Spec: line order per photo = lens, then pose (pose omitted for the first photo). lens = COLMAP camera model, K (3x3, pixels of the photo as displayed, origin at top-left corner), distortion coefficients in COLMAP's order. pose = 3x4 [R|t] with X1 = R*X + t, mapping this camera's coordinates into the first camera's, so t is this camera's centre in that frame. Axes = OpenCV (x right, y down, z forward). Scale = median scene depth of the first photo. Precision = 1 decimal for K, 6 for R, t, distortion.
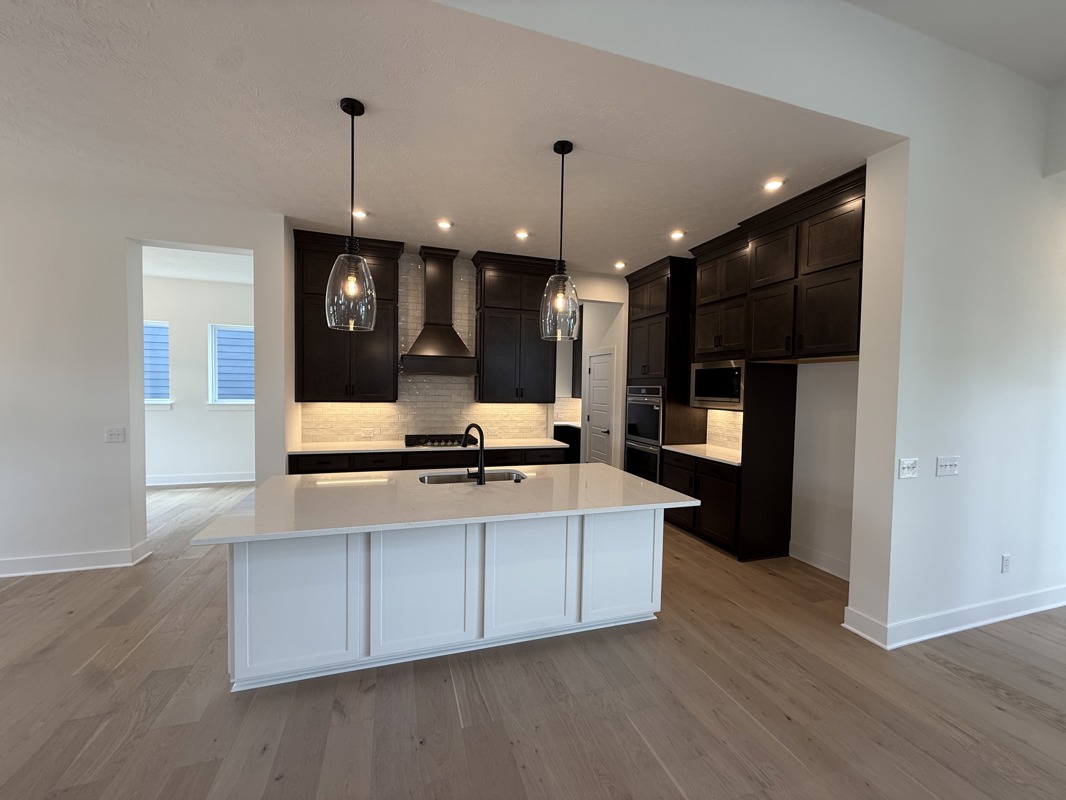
lens RADIAL K [[422.9, 0, 526.7], [0, 422.9, 400.8], [0, 0, 1]] dist [-0.001275, 0.000407]
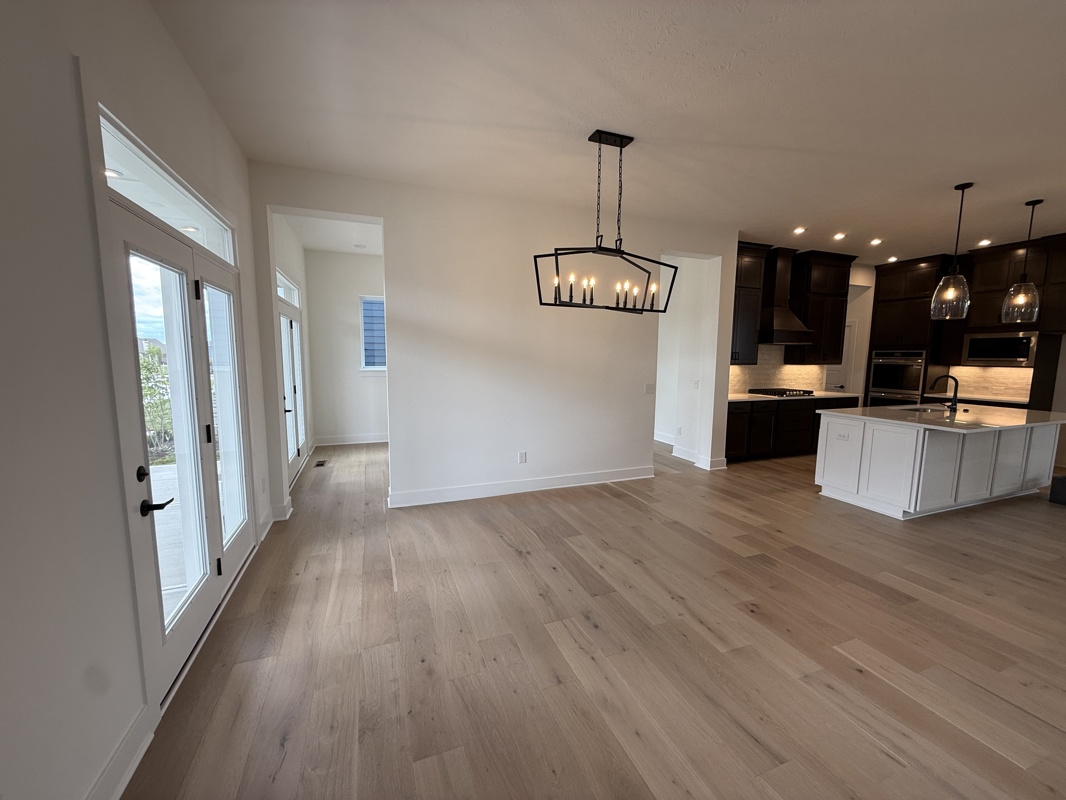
lens RADIAL K [[422.9, 0, 530.8], [0, 422.9, 400.7], [0, 0, 1]] dist [-0.001275, 0.000407]
pose [[0.998509, -0.016416, 0.052069, -1.013034], [0.012177, 0.996663, 0.080708, 0.000395], [-0.053220, -0.079954, 0.995377, -0.297355]]
